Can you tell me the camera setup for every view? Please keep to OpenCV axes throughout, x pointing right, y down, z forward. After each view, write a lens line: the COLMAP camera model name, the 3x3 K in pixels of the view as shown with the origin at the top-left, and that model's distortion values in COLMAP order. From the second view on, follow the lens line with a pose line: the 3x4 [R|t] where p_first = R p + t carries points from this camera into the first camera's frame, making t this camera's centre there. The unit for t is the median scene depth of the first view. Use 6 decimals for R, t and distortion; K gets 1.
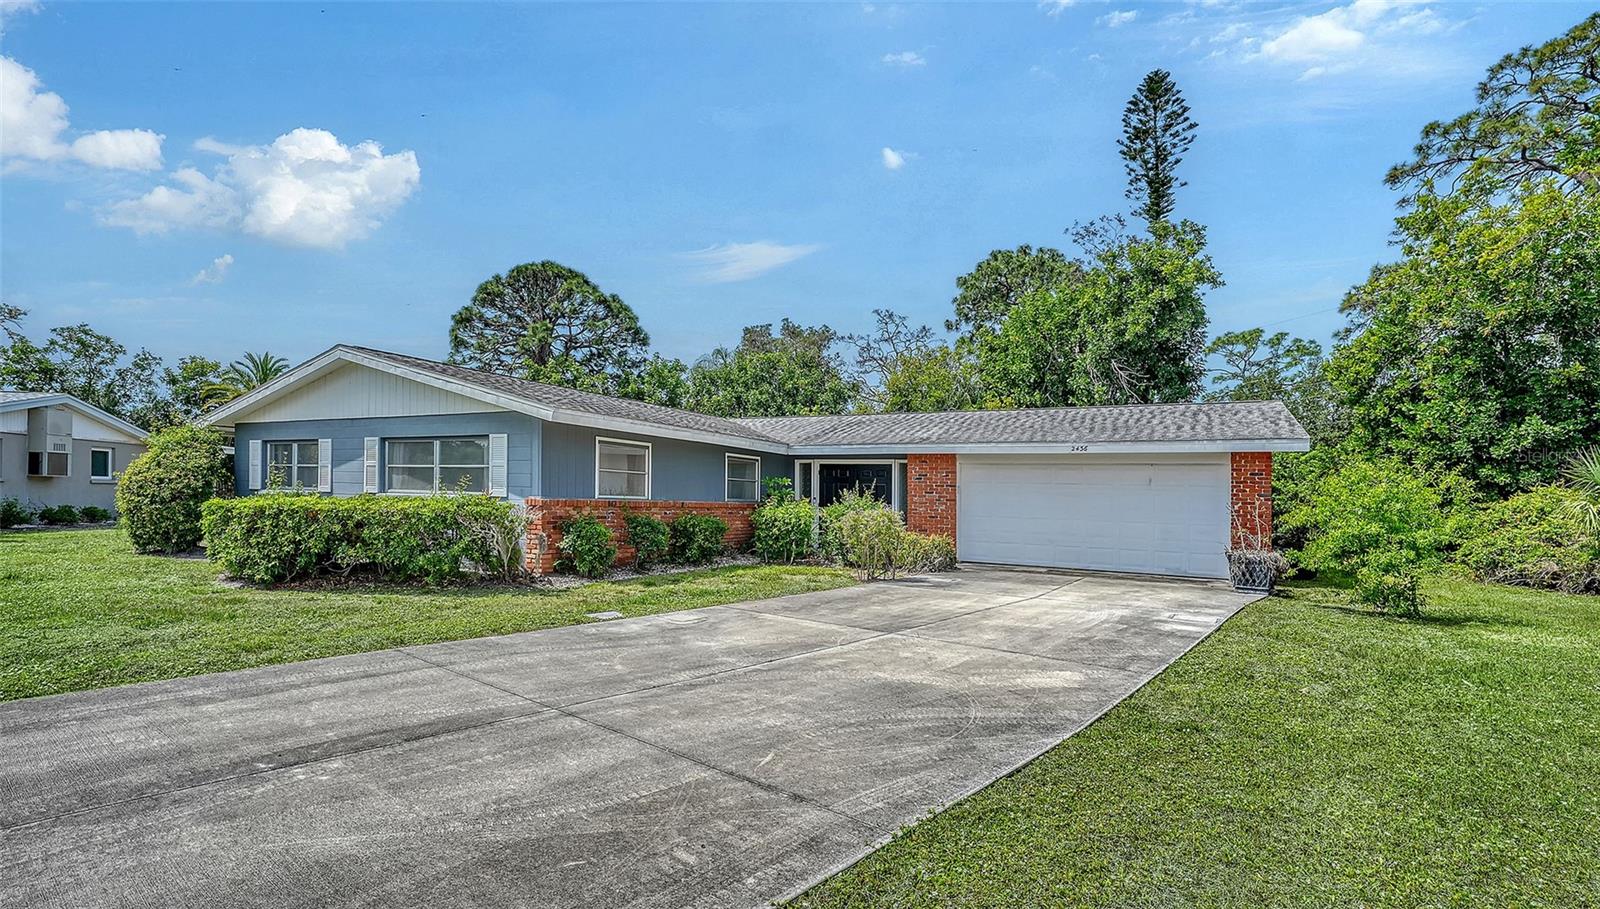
lens RADIAL K [[753.4, 0, 707.7], [0, 753.4, 478.2], [0, 0, 1]] dist [0.004857, 0.000285]
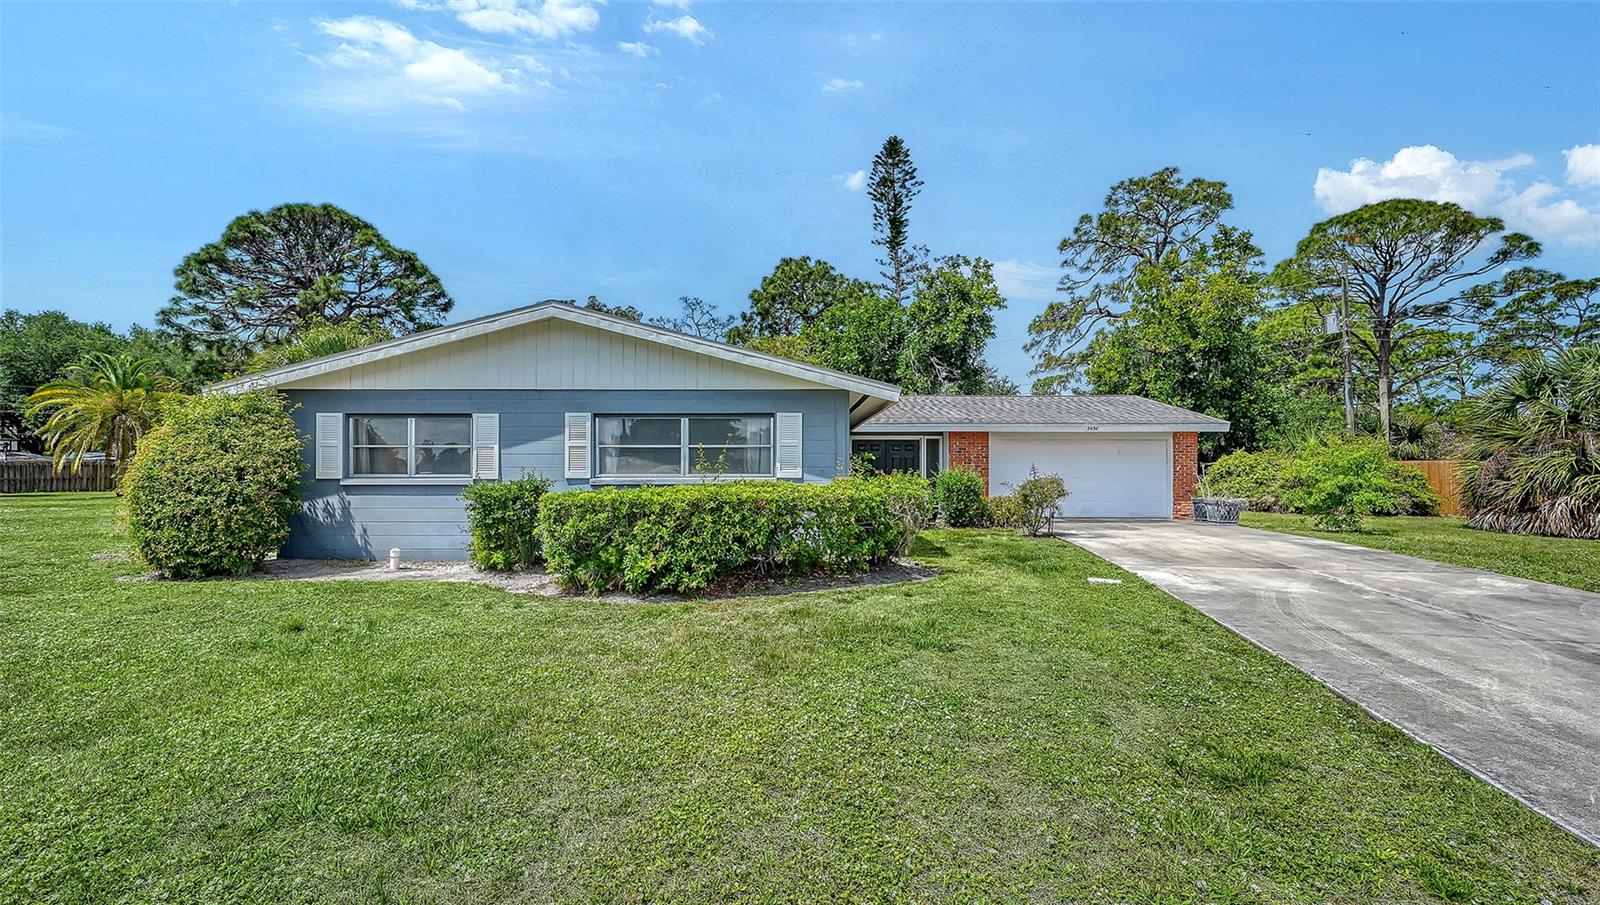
lens RADIAL K [[689.2, 0, 799.0], [0, 689.2, 451.6], [0, 0, 1]] dist [-0.009208, -0.000223]
pose [[0.864879, -0.014061, 0.501784, -0.270254], [0.011941, 0.999901, 0.007437, -0.005962], [-0.501839, -0.000441, 0.864961, 0.090396]]
